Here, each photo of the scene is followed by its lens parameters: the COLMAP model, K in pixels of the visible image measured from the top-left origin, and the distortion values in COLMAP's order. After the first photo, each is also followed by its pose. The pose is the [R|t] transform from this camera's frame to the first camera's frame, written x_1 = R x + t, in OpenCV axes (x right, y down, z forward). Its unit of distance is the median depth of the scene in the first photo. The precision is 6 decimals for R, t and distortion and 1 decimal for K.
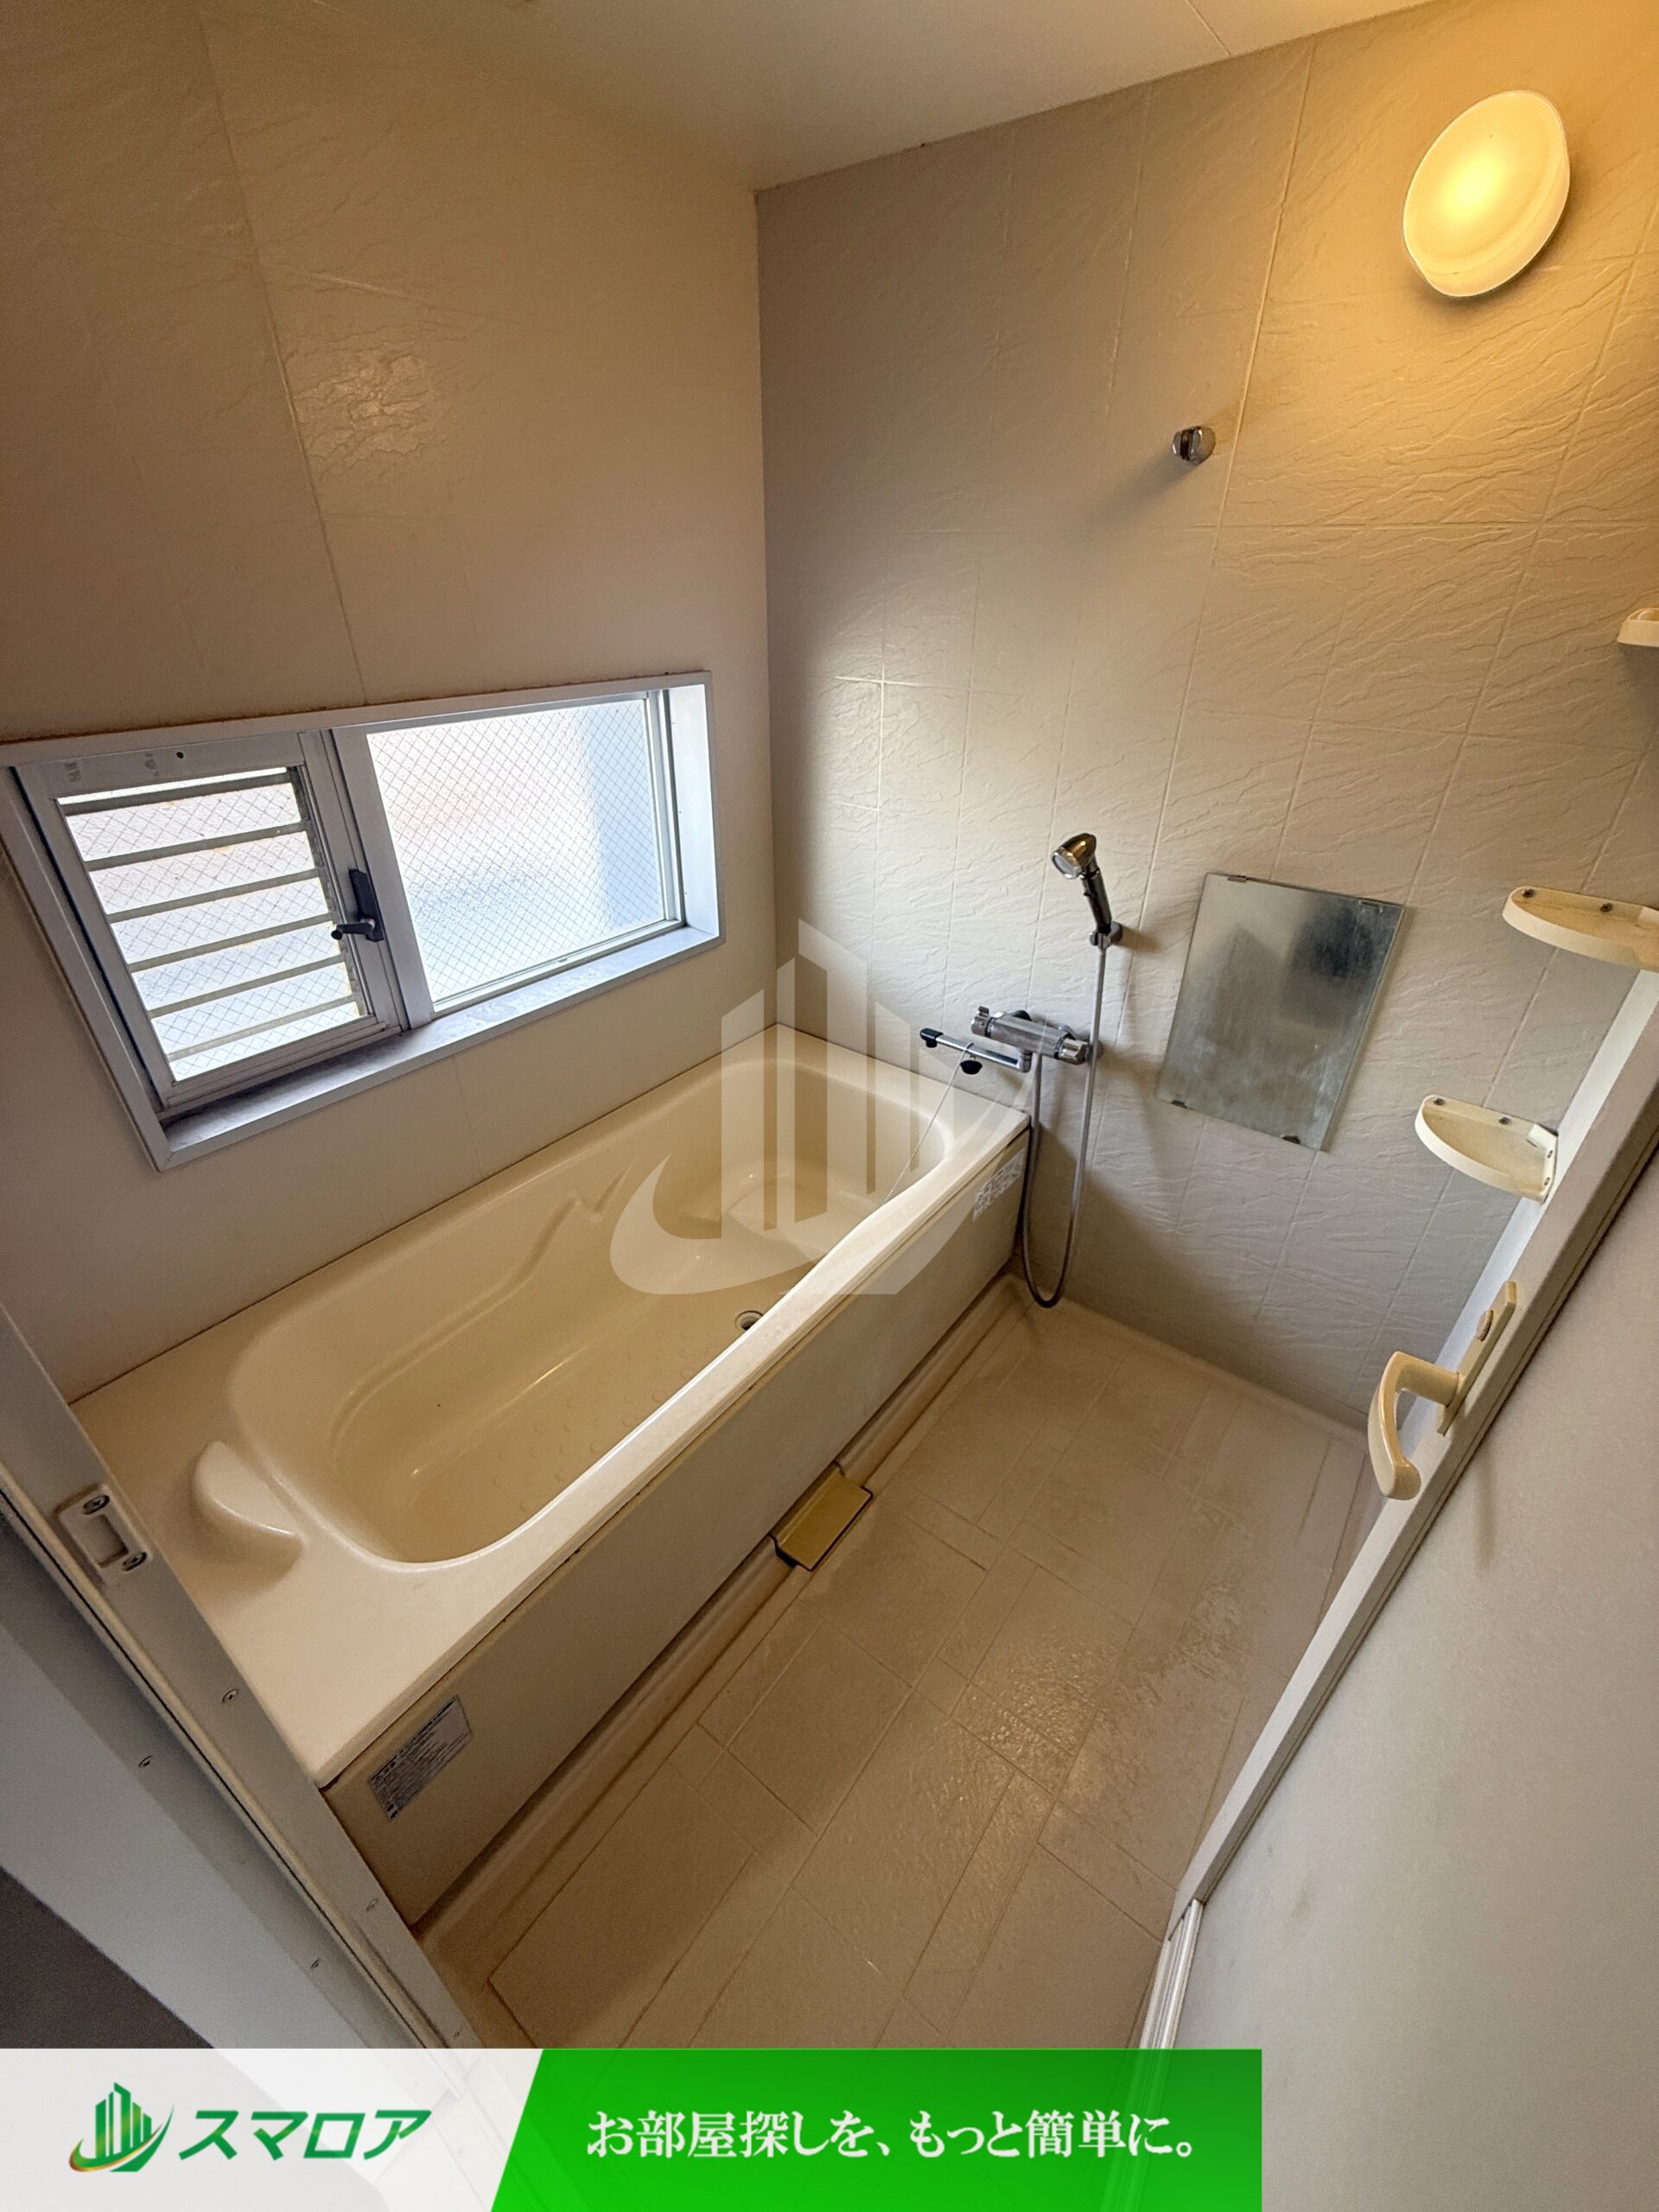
lens RADIAL K [[881.2, 0, 831.9], [0, 881.2, 1103.4], [0, 0, 1]] dist [-0.001689, 0.000033]
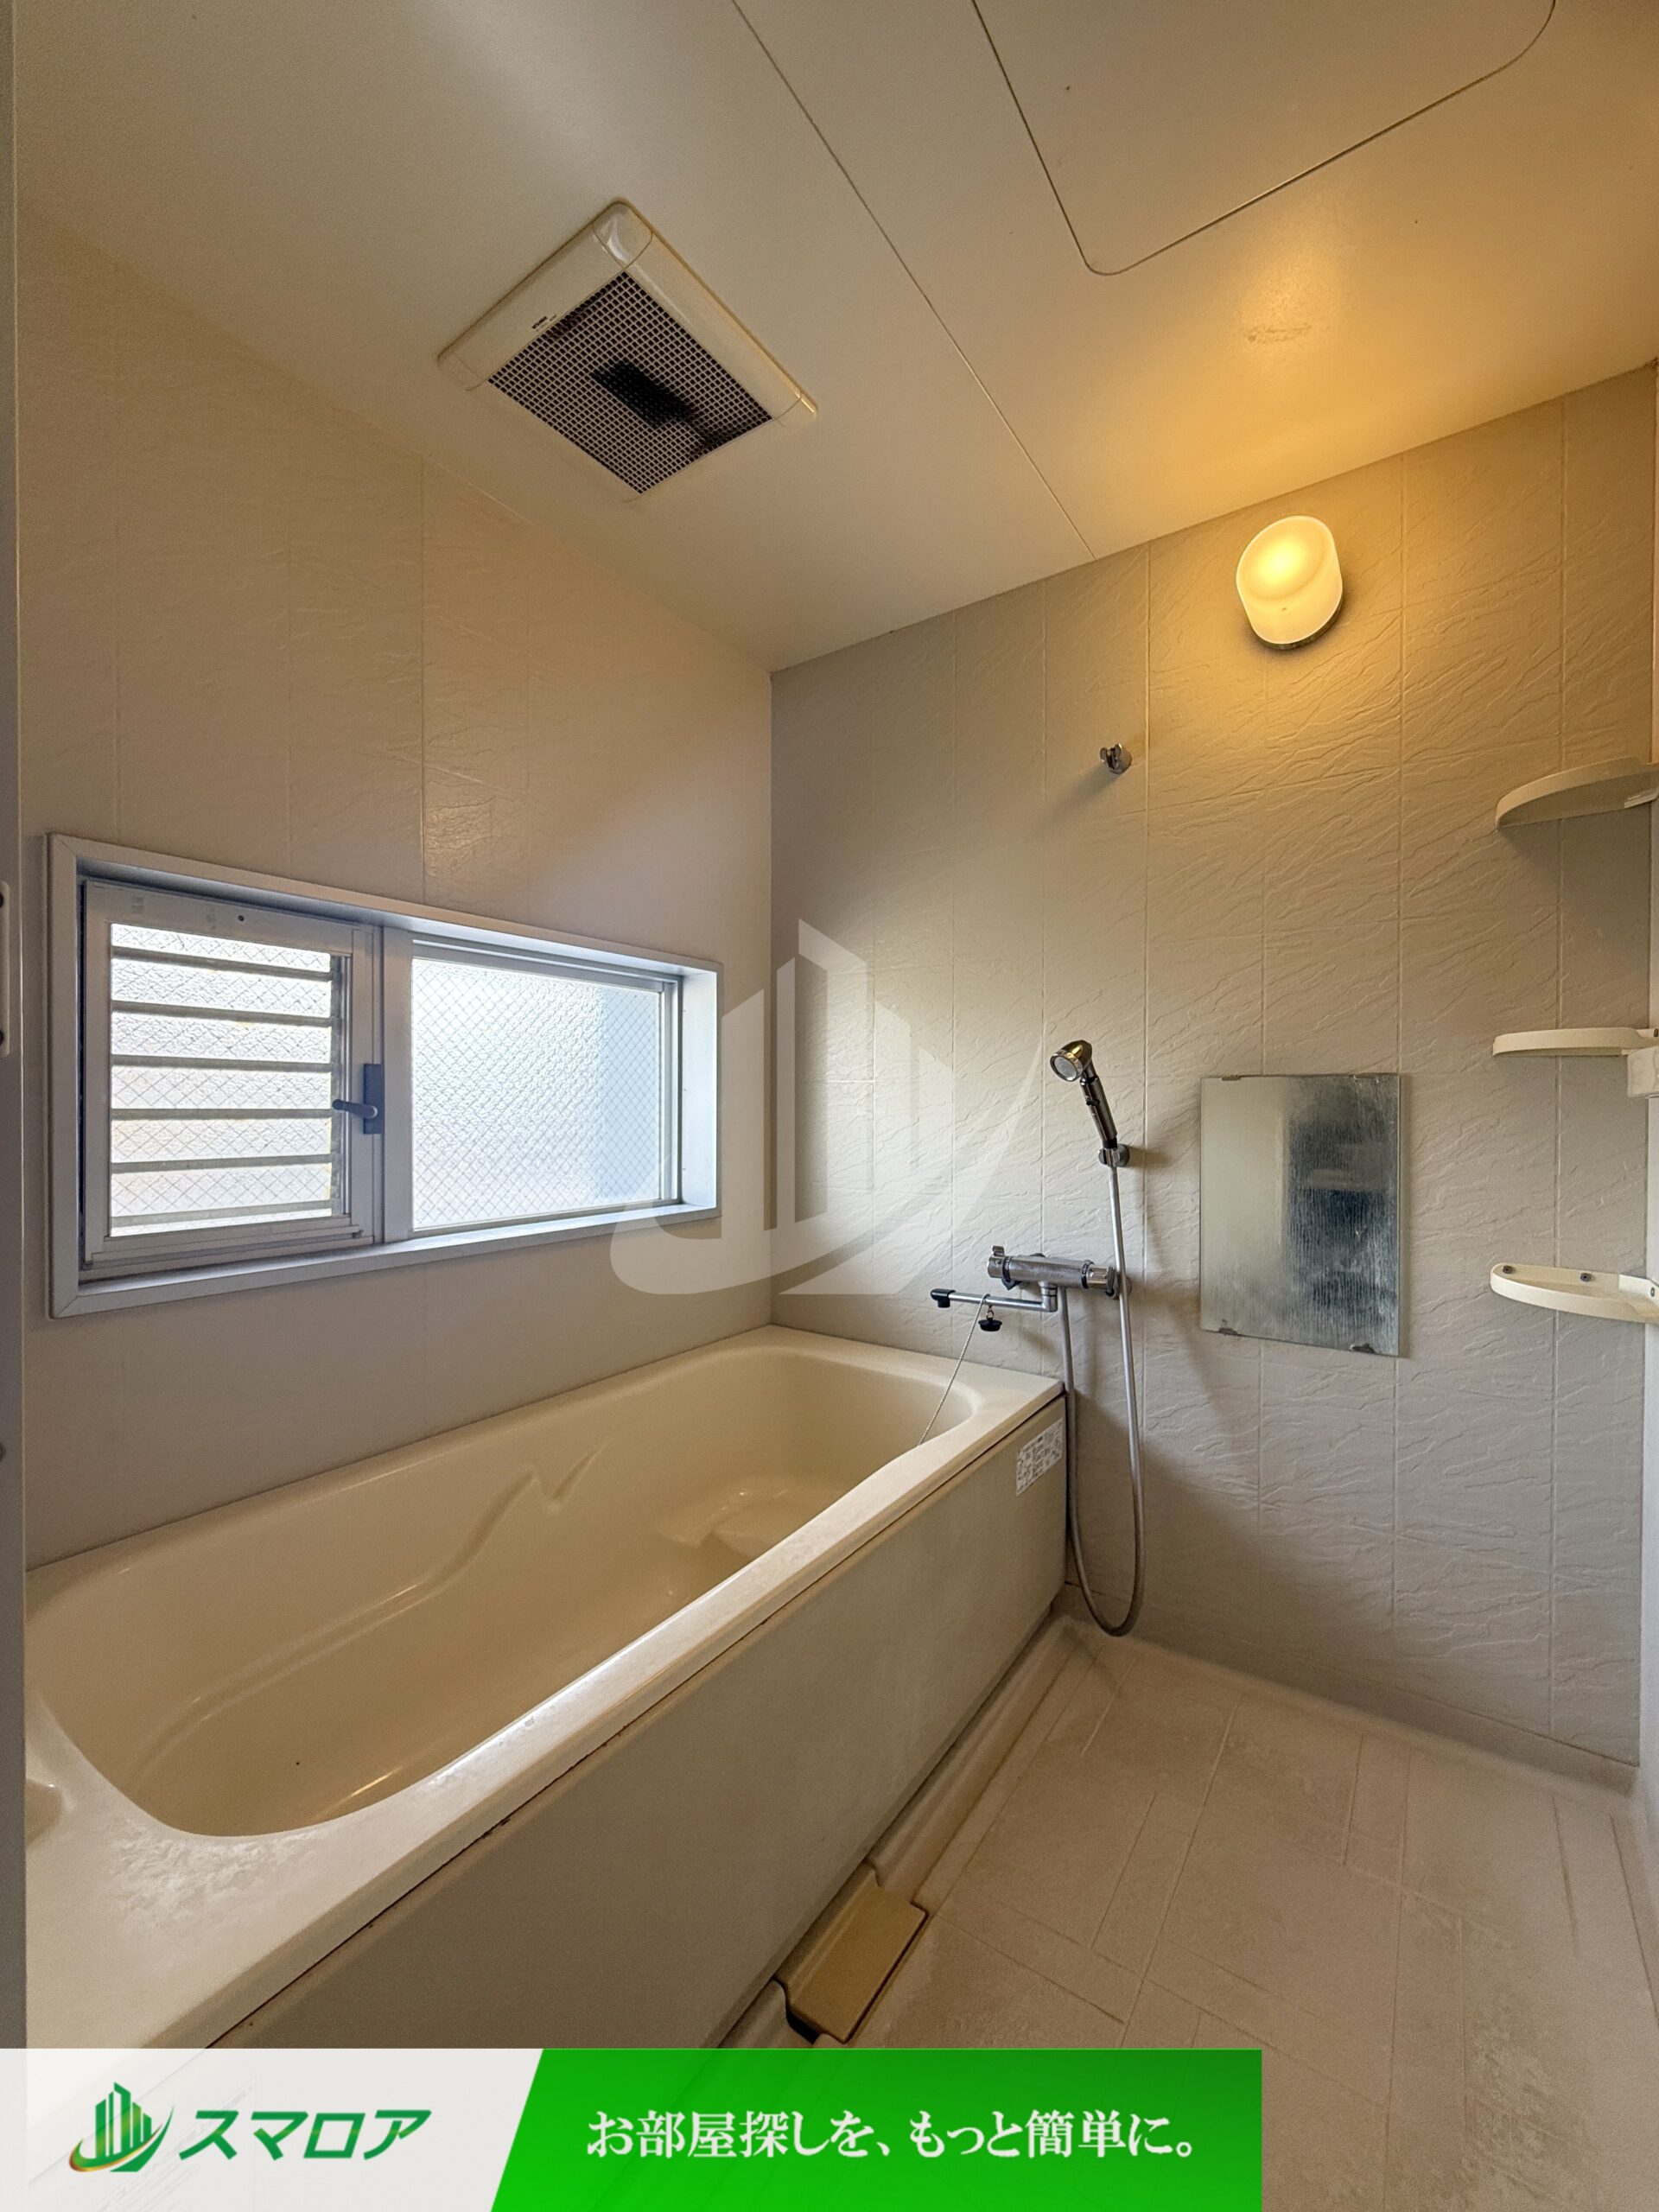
lens RADIAL K [[881.2, 0, 832.6], [0, 881.2, 1096.7], [0, 0, 1]] dist [-0.001689, 0.000033]
pose [[0.999018, -0.007039, 0.043734, -0.051682], [0.028420, 0.859161, -0.510916, 0.258654], [-0.033978, 0.511657, 0.858518, 0.120381]]
